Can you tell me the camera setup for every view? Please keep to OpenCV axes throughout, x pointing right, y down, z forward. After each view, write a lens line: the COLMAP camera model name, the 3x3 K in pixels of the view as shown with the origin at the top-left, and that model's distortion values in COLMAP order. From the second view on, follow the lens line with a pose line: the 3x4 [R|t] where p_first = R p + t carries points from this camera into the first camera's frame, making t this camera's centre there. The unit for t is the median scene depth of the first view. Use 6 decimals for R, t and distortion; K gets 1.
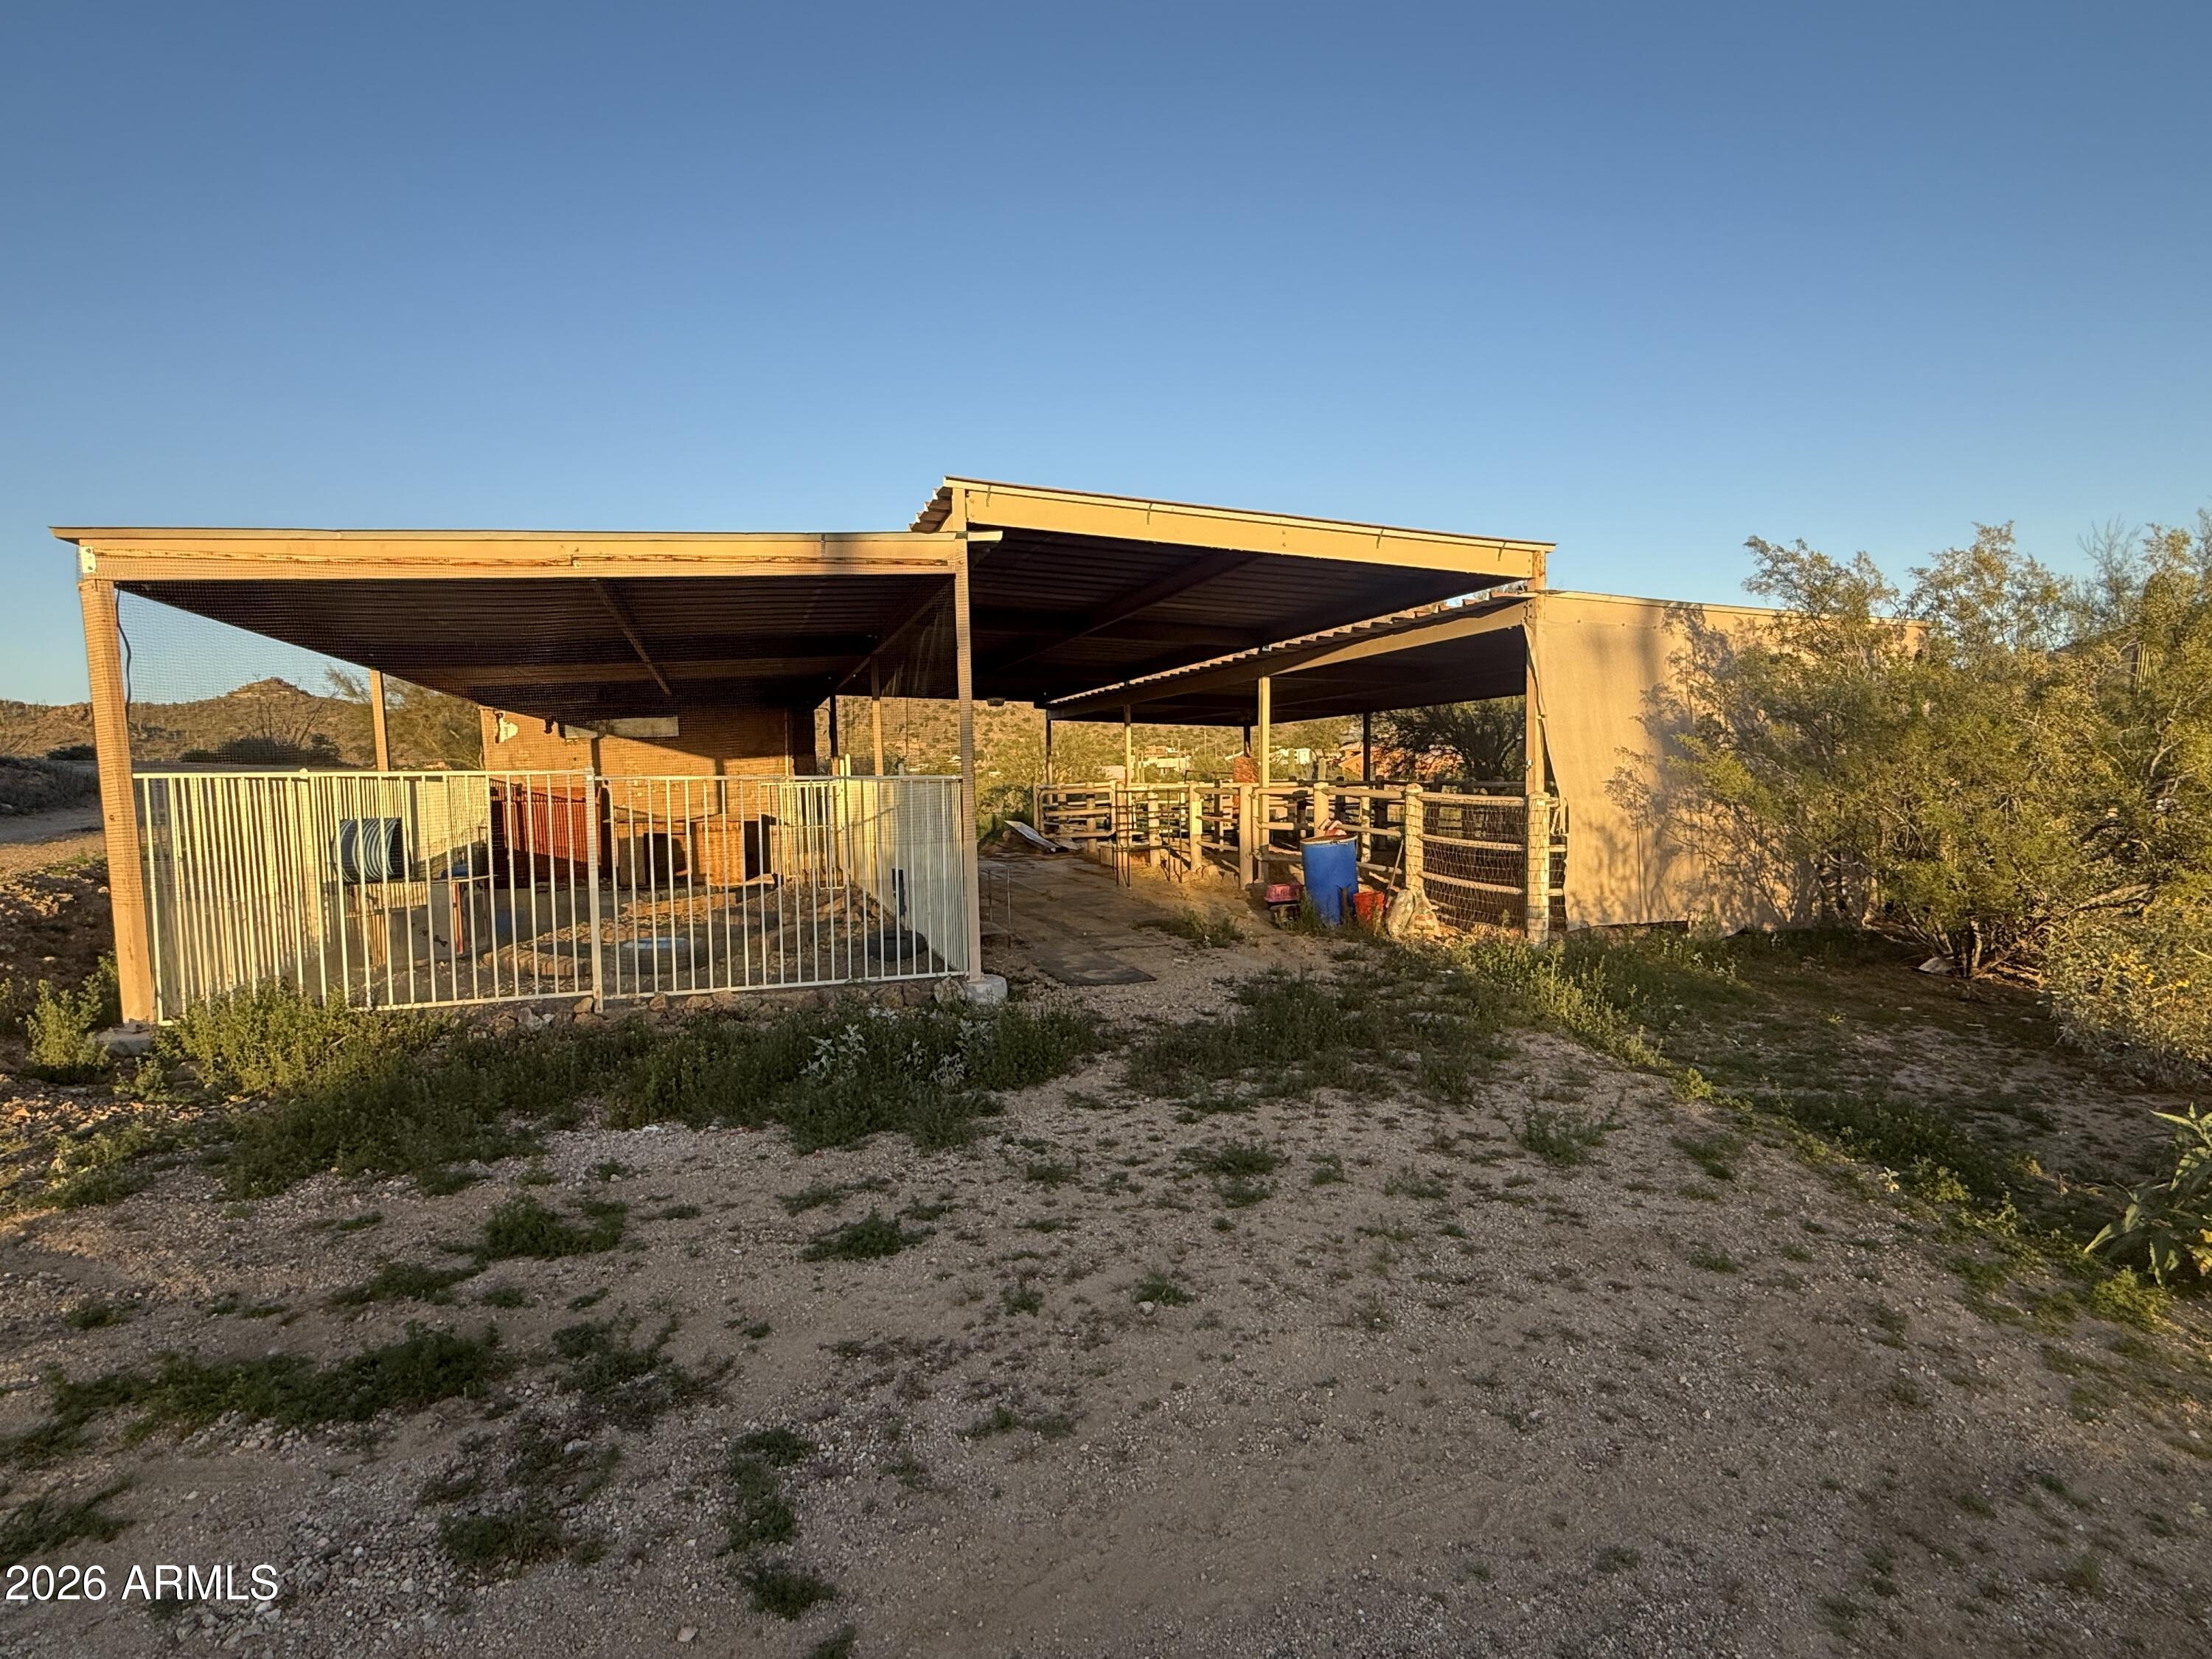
lens RADIAL K [[1084.5, 0, 1106.0], [0, 1084.5, 829.5], [0, 0, 1]] dist [0.000540, 0.000769]
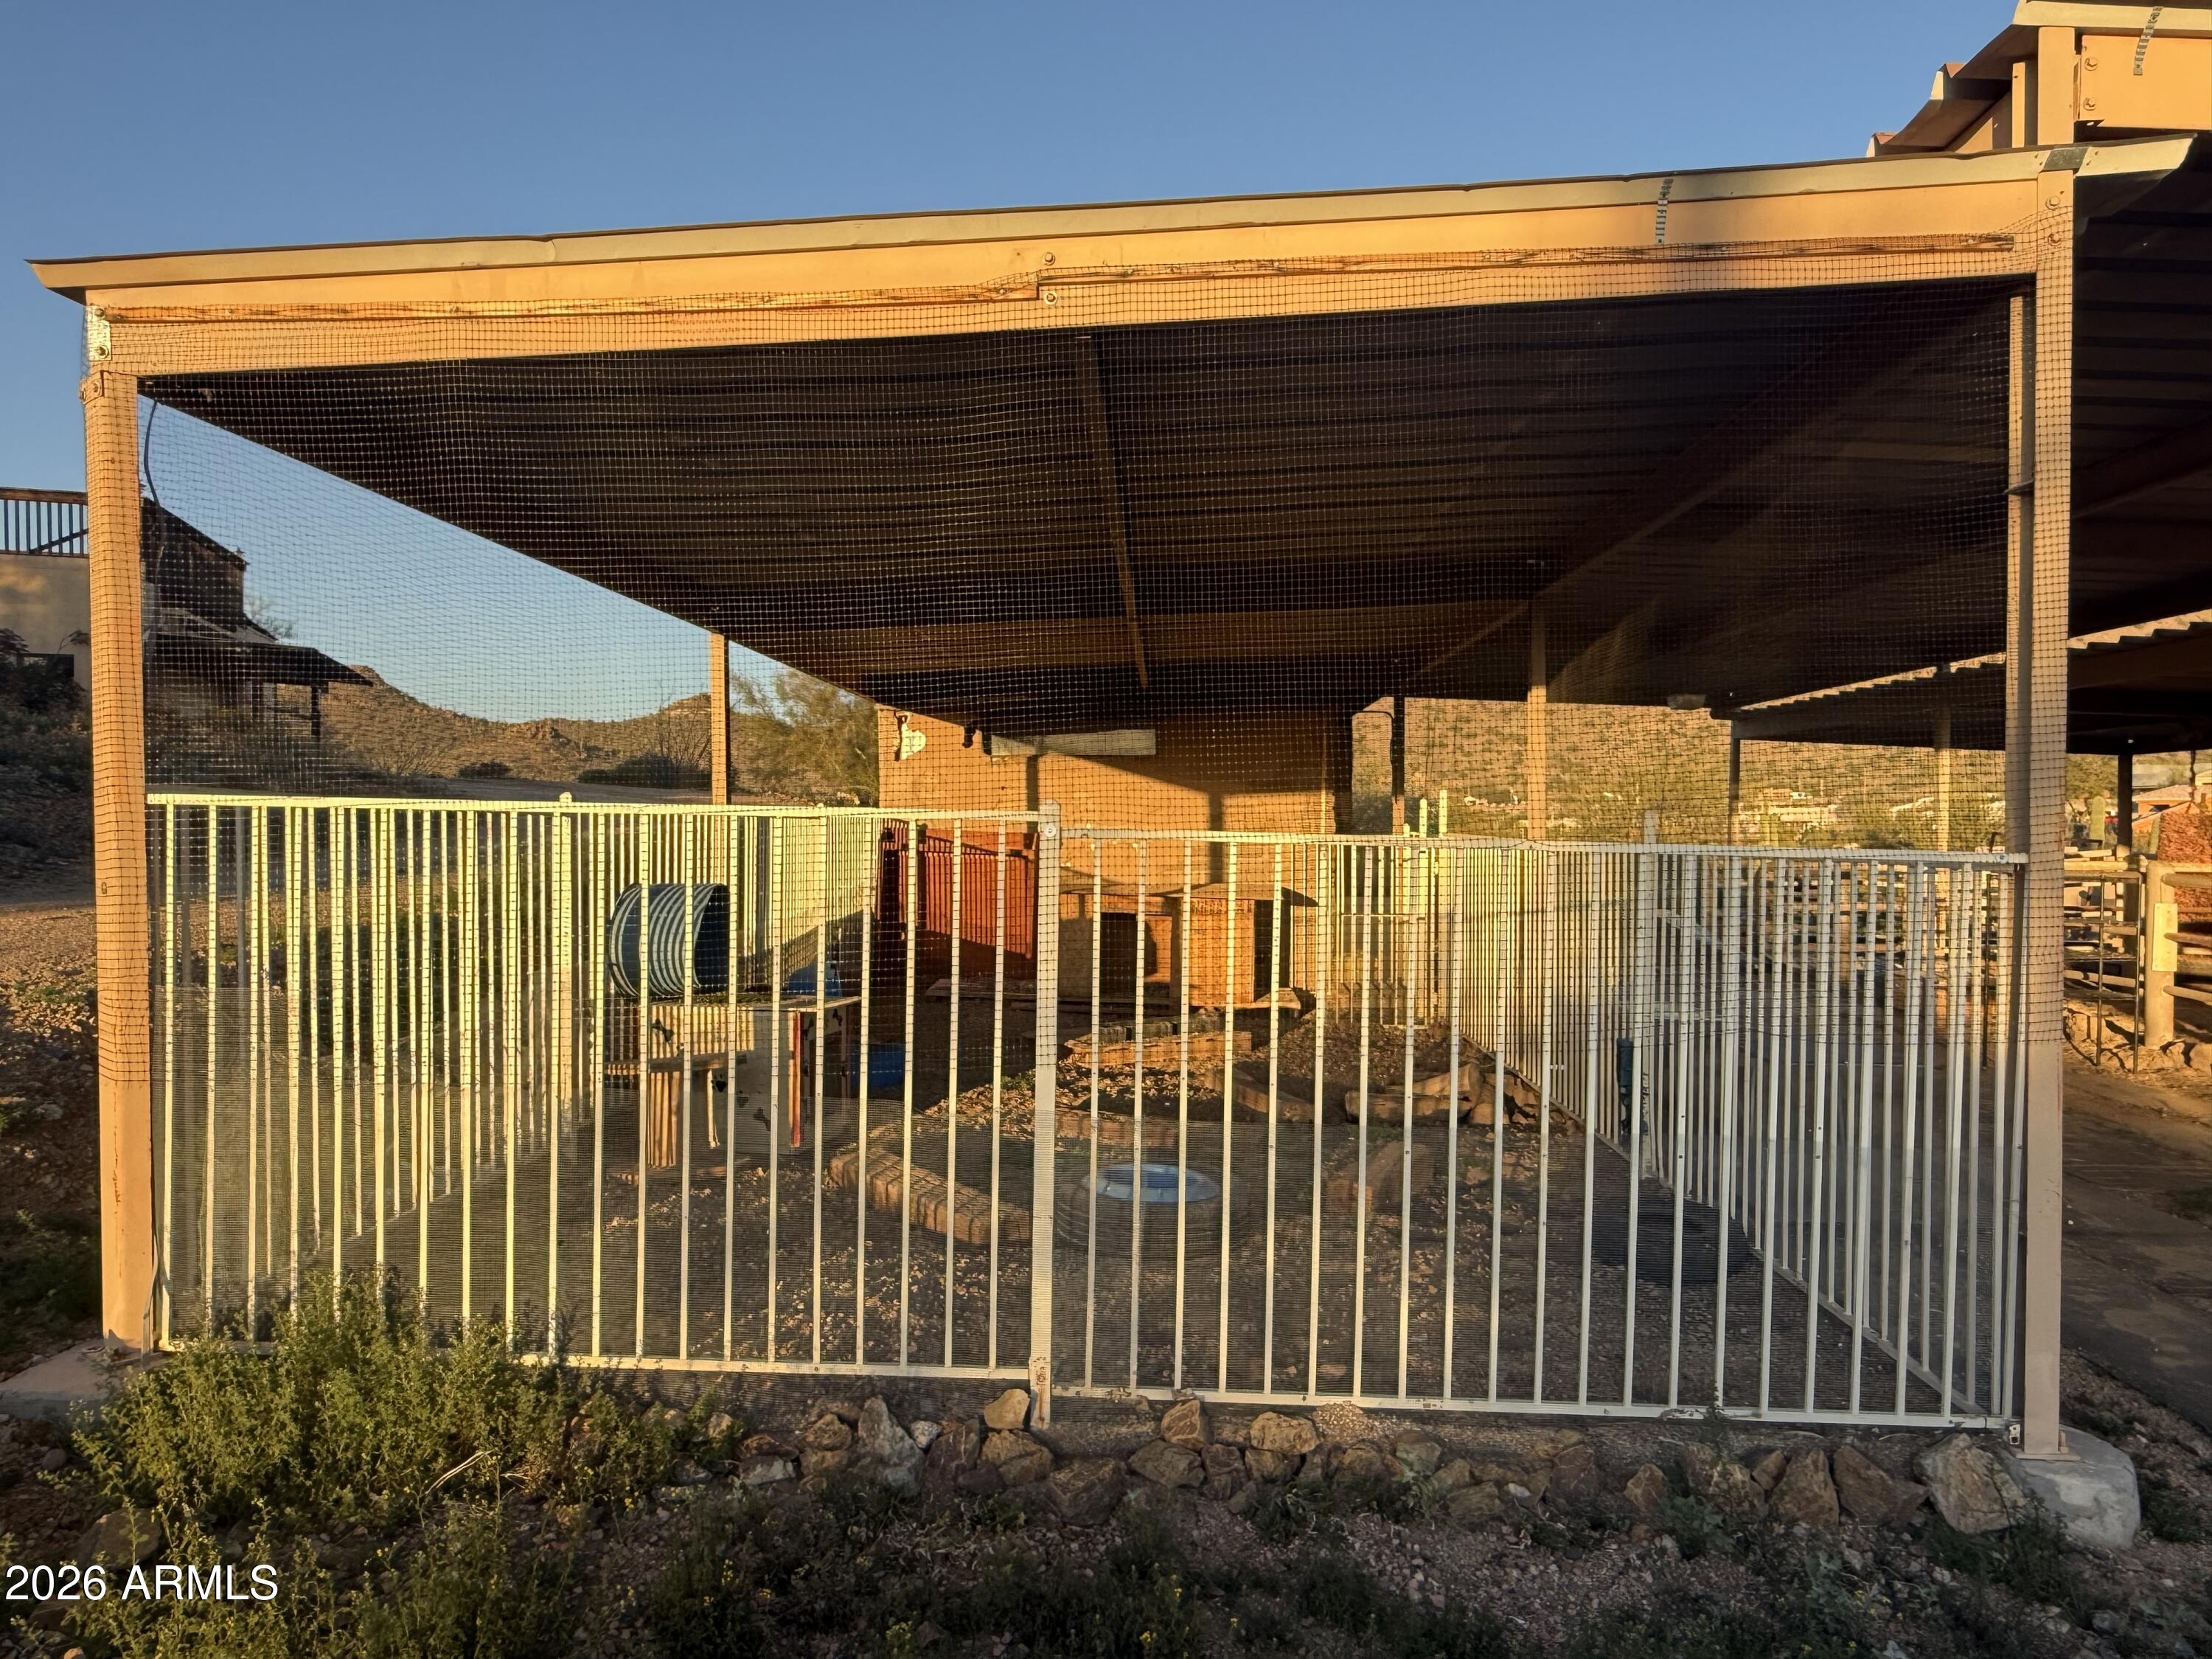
lens RADIAL K [[1414.8, 0, 1106.0], [0, 1414.8, 829.5], [0, 0, 1]] dist [0.002066, 0.000230]
pose [[0.929331, 0.031874, -0.367869, -0.240336], [-0.047858, 0.998261, -0.034409, -0.028157], [0.366133, 0.049583, 0.929241, 0.475314]]
